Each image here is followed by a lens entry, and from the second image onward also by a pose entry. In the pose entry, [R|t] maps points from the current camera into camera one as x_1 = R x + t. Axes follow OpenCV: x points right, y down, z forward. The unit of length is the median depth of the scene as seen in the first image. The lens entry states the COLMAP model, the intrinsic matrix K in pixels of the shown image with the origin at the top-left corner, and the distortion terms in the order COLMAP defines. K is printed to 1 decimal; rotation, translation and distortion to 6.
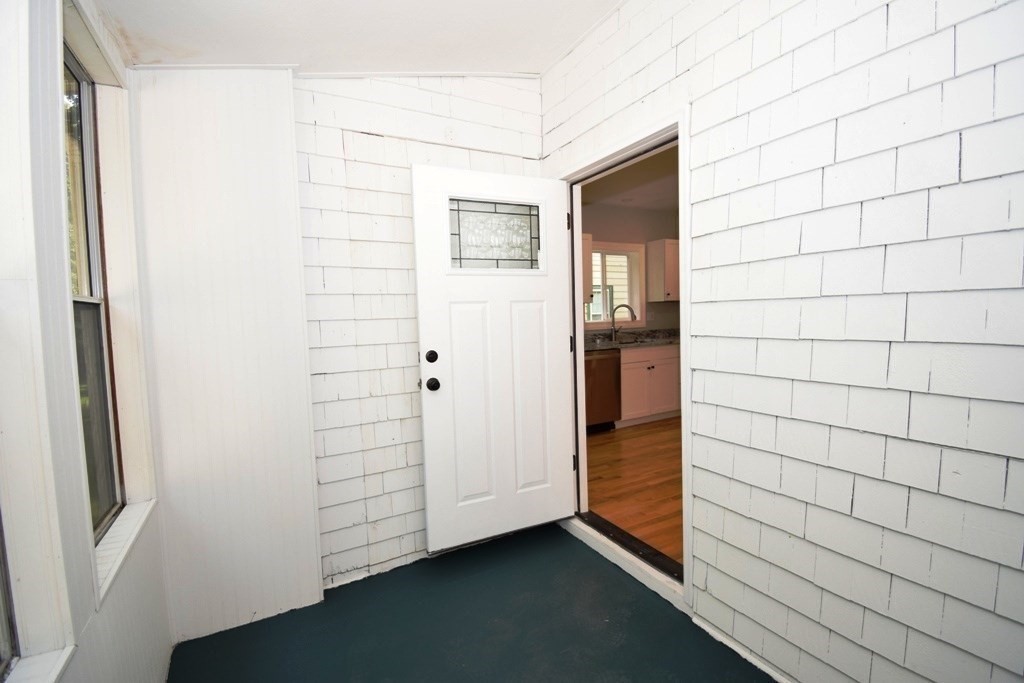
lens RADIAL K [[455.9, 0, 517.5], [0, 455.9, 339.8], [0, 0, 1]] dist [0.001264, -0.015922]
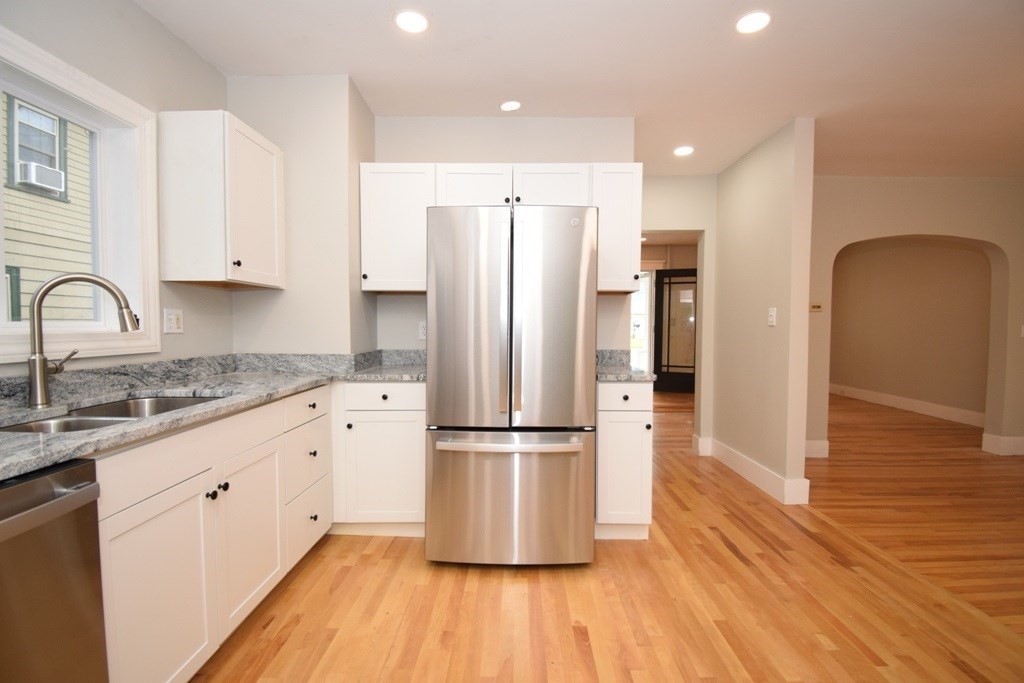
lens RADIAL K [[459.3, 0, 511.3], [0, 459.3, 353.1], [0, 0, 1]] dist [-0.000917, -0.016471]
pose [[0.504897, -0.007880, 0.863144, 0.120754], [0.013784, 0.999904, 0.001065, -0.024228], [-0.863070, 0.011360, 0.504957, 0.616455]]
